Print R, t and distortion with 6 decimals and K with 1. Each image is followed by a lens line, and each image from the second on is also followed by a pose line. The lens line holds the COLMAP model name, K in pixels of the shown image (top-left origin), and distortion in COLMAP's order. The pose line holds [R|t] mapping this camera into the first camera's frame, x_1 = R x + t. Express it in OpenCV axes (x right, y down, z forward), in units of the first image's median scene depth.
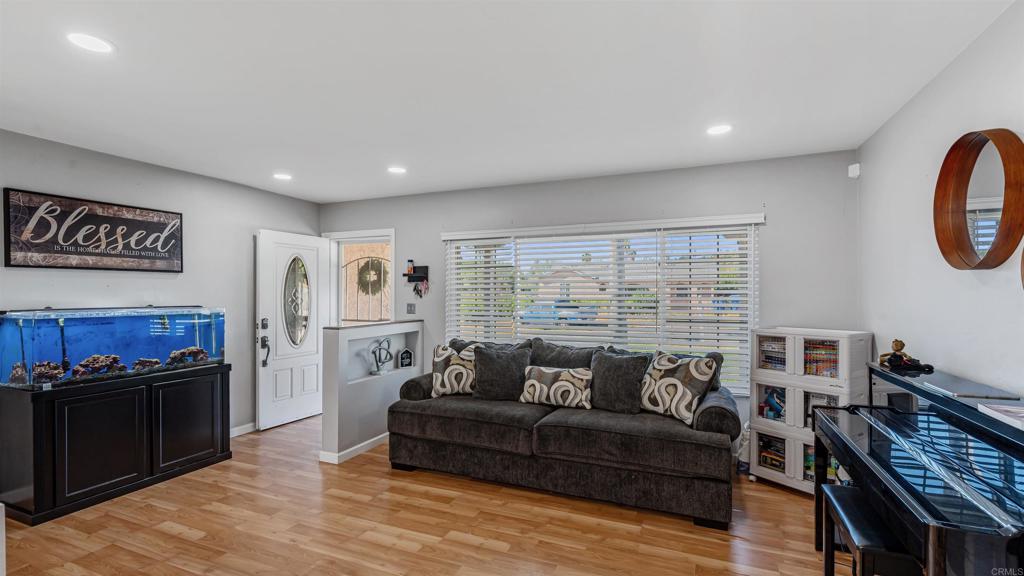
lens RADIAL K [[463.2, 0, 504.8], [0, 463.2, 295.7], [0, 0, 1]] dist [-0.003919, 0.000734]
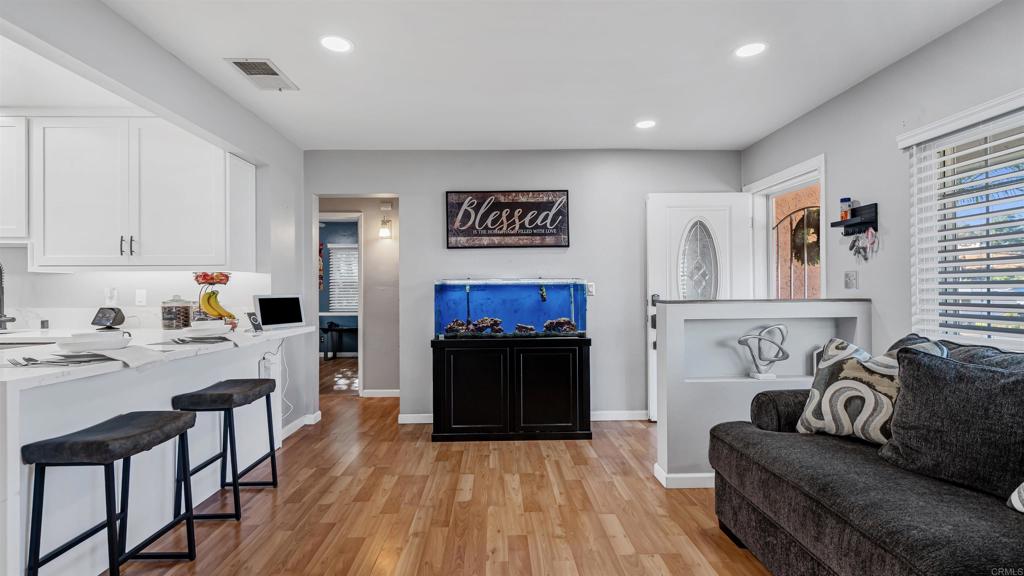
lens RADIAL K [[463.2, 0, 511.9], [0, 463.2, 286.3], [0, 0, 1]] dist [-0.003919, 0.000734]
pose [[0.421478, -0.014661, -0.906720, 0.197071], [0.004468, 0.999891, -0.014090, 0.054660], [0.906828, 0.001887, 0.421497, 0.465283]]
